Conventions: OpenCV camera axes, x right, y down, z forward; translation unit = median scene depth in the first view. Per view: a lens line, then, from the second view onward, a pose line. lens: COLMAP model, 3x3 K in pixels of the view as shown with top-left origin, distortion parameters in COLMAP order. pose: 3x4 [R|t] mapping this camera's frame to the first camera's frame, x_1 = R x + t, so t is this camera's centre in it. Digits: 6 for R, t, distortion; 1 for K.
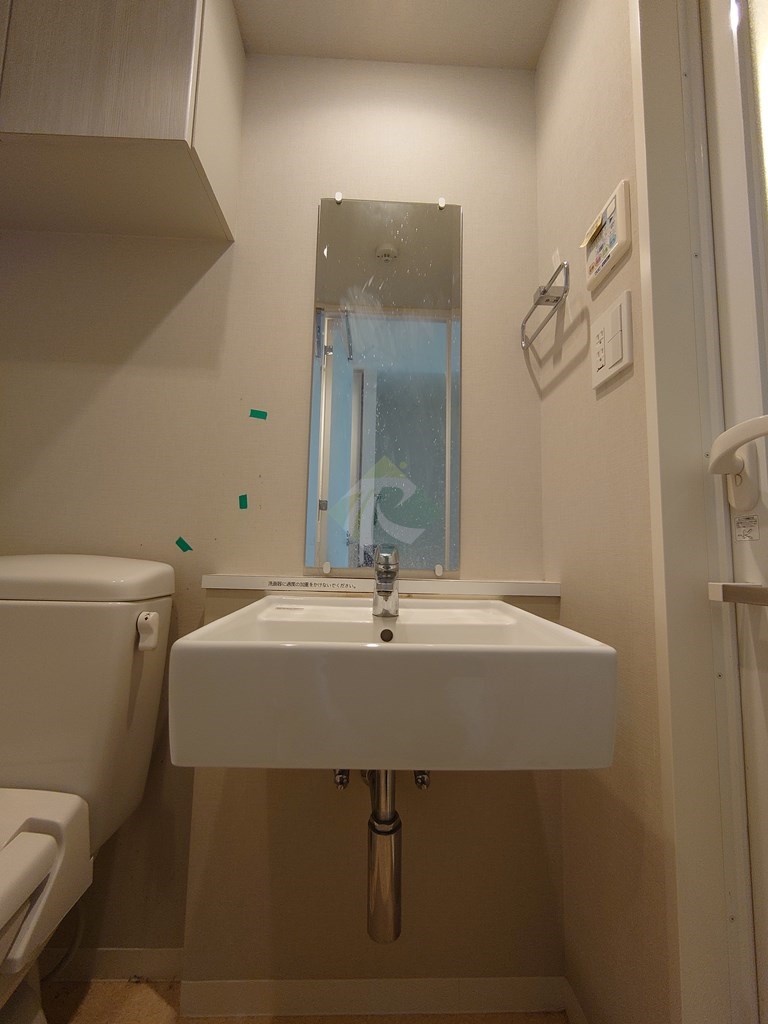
lens RADIAL K [[444.1, 0, 383.3], [0, 444.1, 511.1], [0, 0, 1]] dist [0.001490, 0.000010]
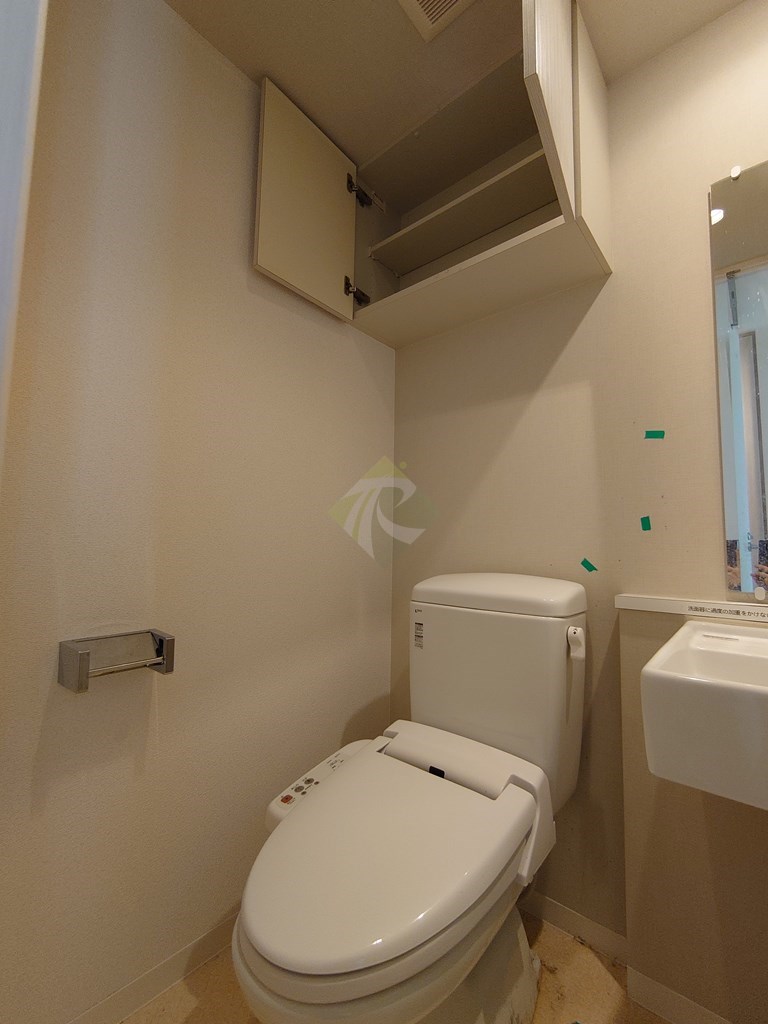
lens RADIAL K [[444.1, 0, 384.0], [0, 444.1, 510.5], [0, 0, 1]] dist [0.001490, 0.000010]
pose [[0.741285, -0.066504, -0.667888, -0.090148], [0.069637, 0.997329, -0.022017, -0.080271], [0.667568, -0.030189, 0.743936, -0.177945]]
